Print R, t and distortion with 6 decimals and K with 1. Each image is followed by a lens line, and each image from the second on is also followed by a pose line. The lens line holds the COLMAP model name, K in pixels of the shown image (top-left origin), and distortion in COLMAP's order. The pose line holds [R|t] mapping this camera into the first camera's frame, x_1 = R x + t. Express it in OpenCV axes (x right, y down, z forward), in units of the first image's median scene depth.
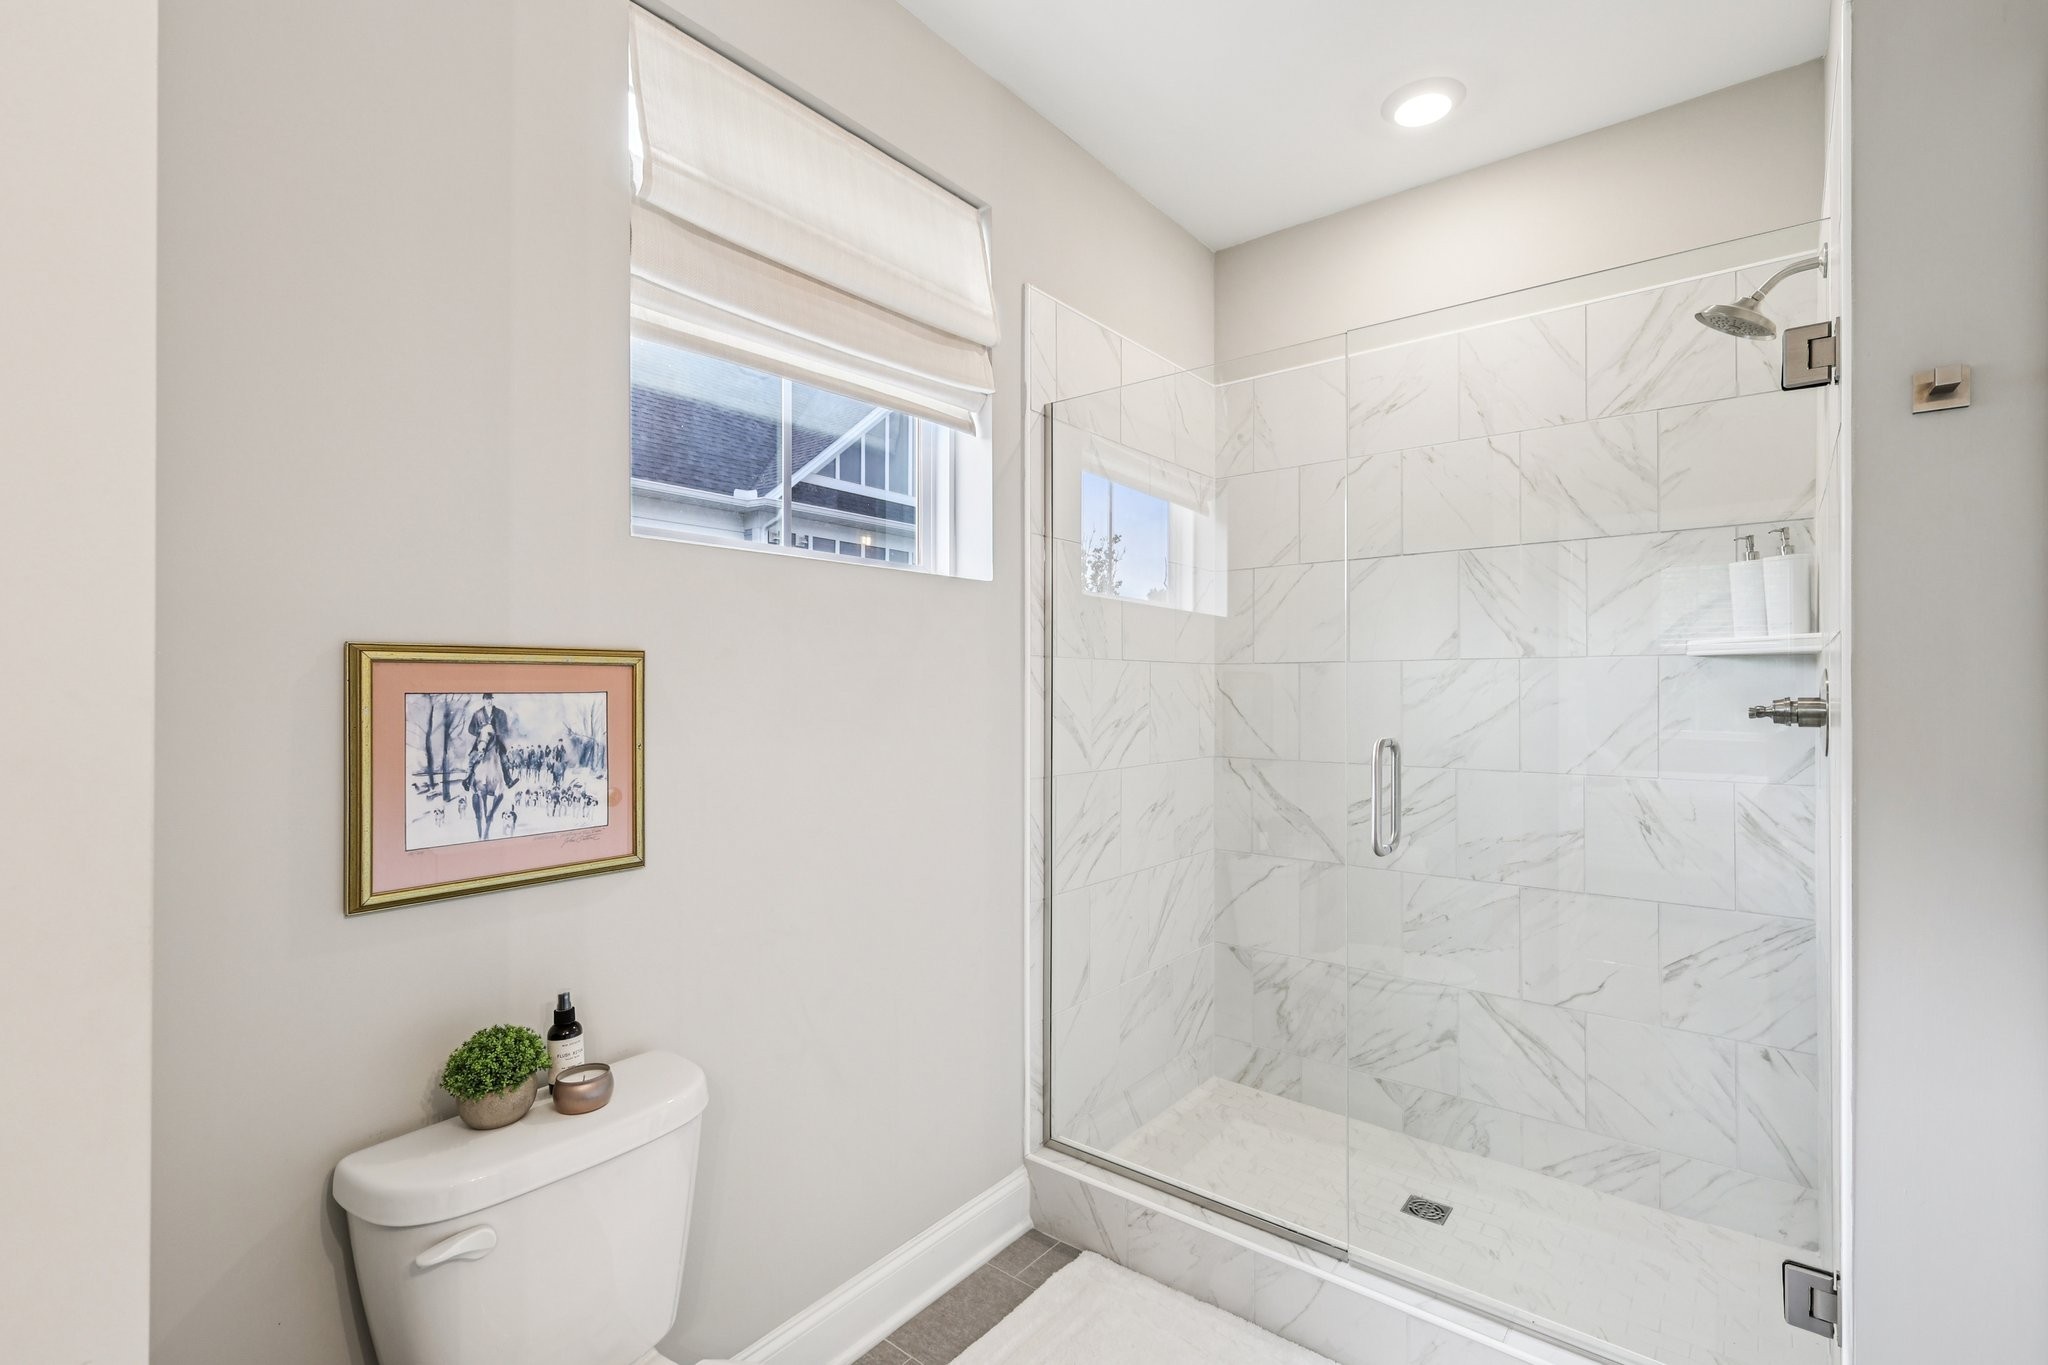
lens RADIAL K [[920.3, 0, 1025.0], [0, 920.3, 679.5], [0, 0, 1]] dist [0.005734, -0.000830]
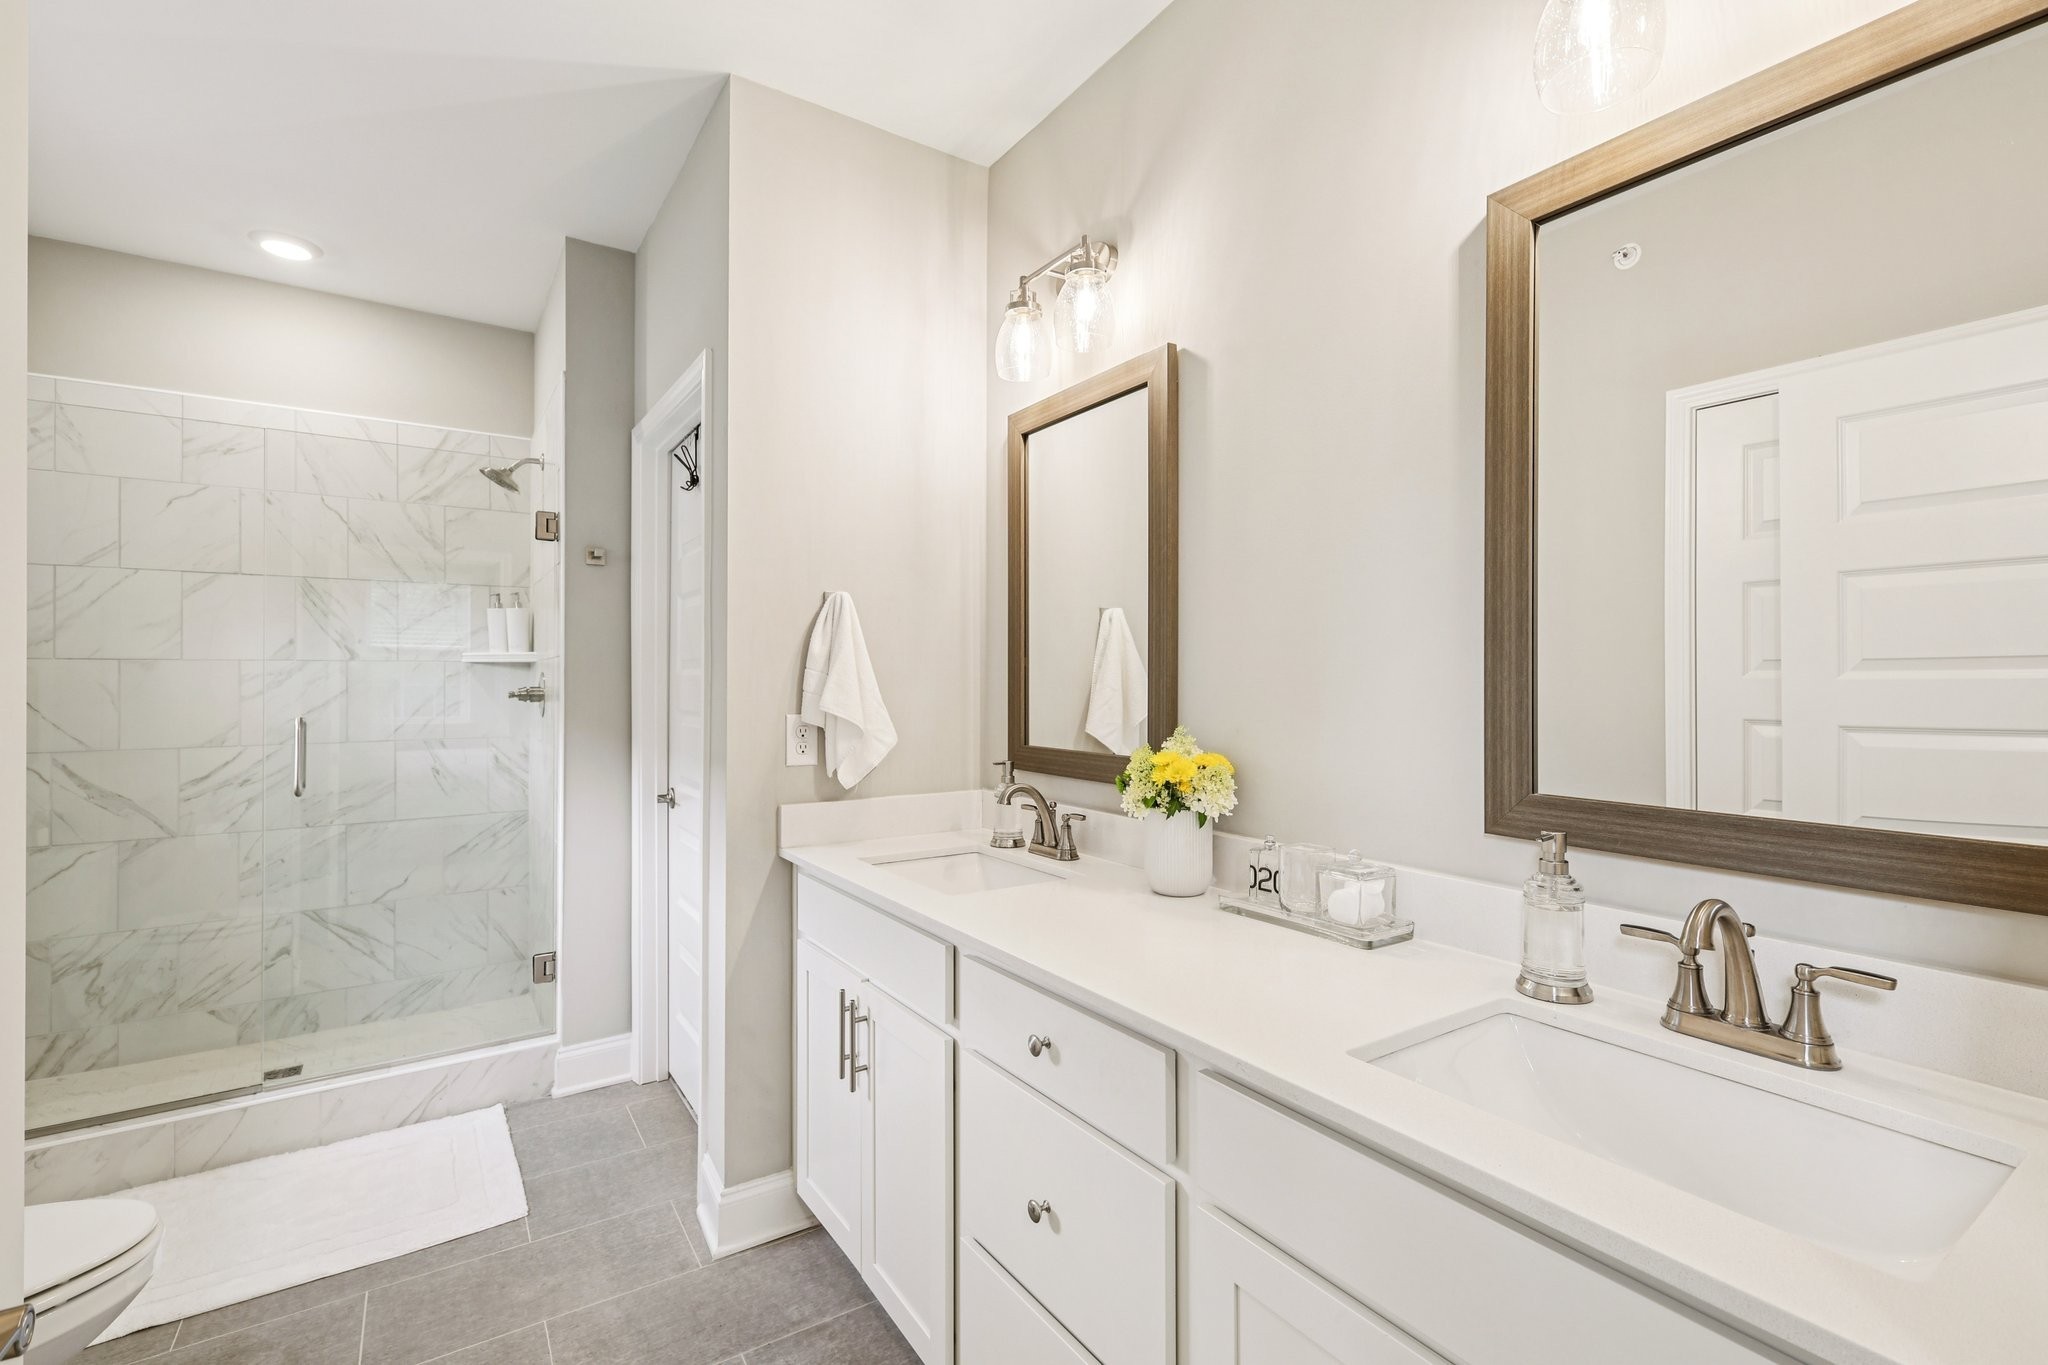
lens RADIAL K [[920.3, 0, 1025.0], [0, 920.3, 679.5], [0, 0, 1]] dist [0.005734, -0.000830]
pose [[0.301731, 0.002456, 0.953390, -0.489811], [-0.006064, 0.999981, -0.000657, -0.000317], [-0.953374, -0.005583, 0.301740, -0.401619]]
